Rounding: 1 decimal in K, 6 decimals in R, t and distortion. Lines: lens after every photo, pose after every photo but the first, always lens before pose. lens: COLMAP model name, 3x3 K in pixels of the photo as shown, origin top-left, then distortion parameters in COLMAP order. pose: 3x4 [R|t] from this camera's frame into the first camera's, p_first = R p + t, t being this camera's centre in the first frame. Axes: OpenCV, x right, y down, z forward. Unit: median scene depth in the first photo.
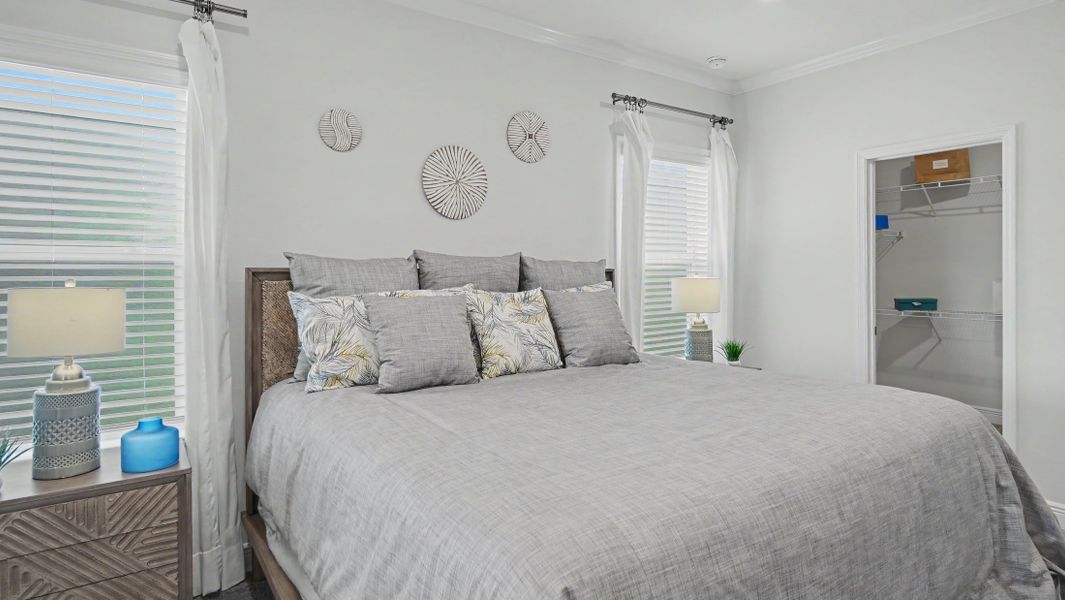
lens RADIAL K [[583.0, 0, 540.2], [0, 583.0, 273.1], [0, 0, 1]] dist [0.002706, -0.000838]
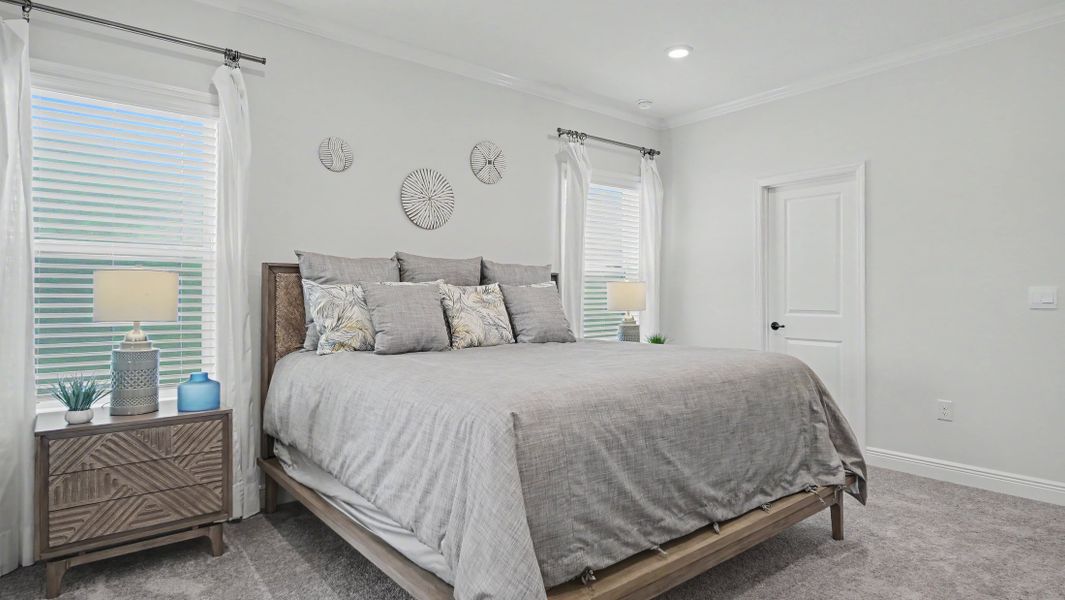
lens RADIAL K [[591.4, 0, 541.2], [0, 591.4, 292.3], [0, 0, 1]] dist [0.000764, 0.000085]
pose [[0.997062, 0.004769, 0.076447, -0.004111], [-0.003981, 0.999937, -0.010463, 0.066402], [-0.076492, 0.010128, 0.997019, -0.319595]]
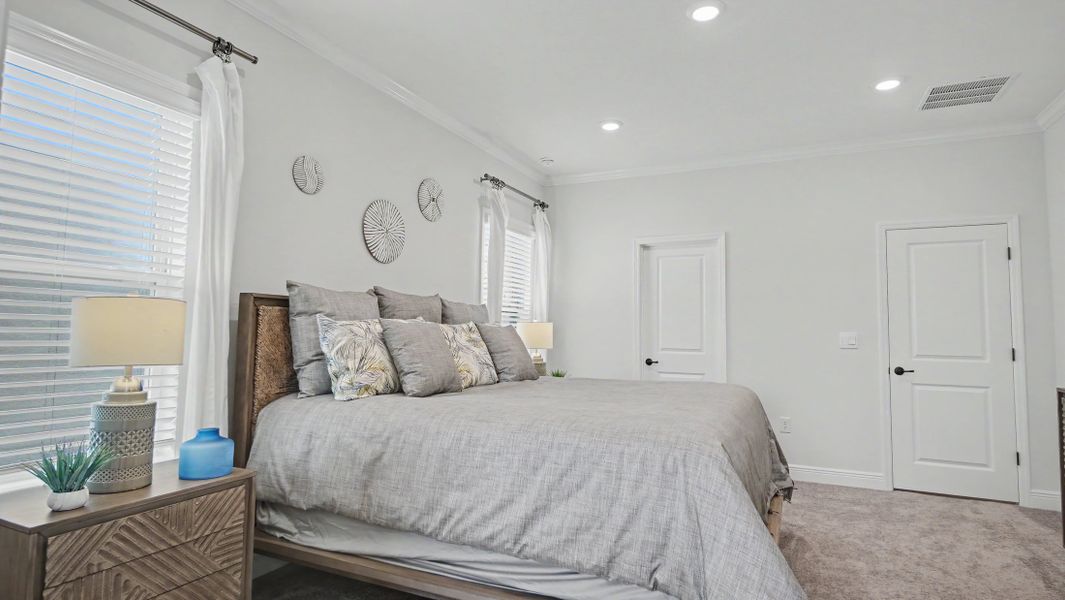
lens RADIAL K [[568.1, 0, 535.6], [0, 568.1, 295.0], [0, 0, 1]] dist [0.002753, -0.000312]
pose [[0.866467, 0.049087, 0.496815, -0.565479], [-0.013985, 0.997150, -0.074131, 0.064644], [-0.499038, 0.057284, 0.864685, -0.156915]]
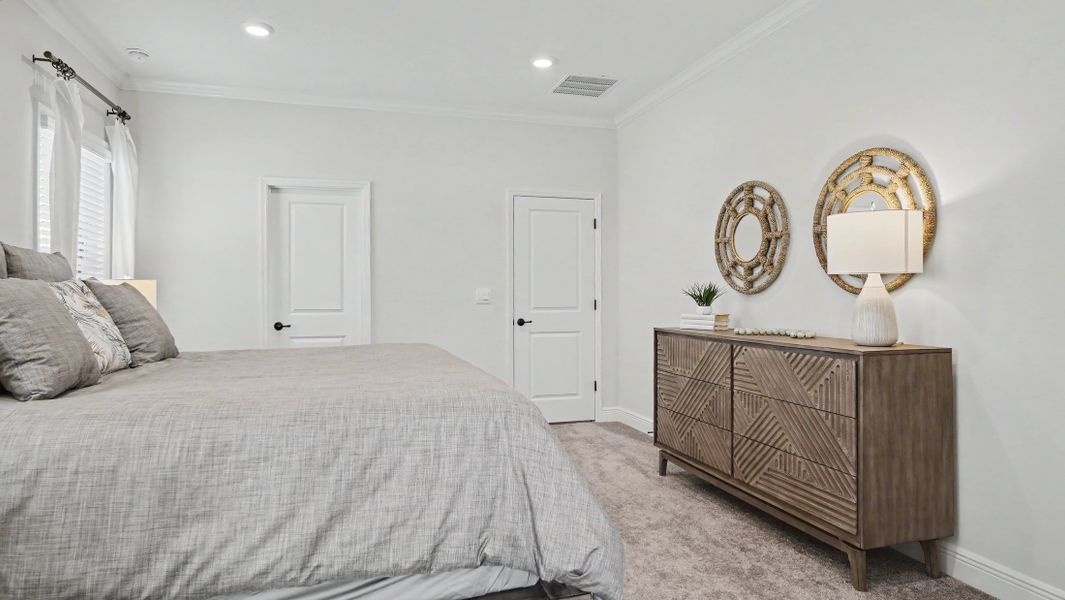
lens RADIAL K [[591.4, 0, 535.2], [0, 591.4, 309.3], [0, 0, 1]] dist [0.000764, 0.000085]
pose [[0.303291, -0.021828, 0.952648, -0.694495], [0.008955, 0.999759, 0.020056, 0.067141], [-0.952856, 0.002448, 0.303413, 0.135811]]
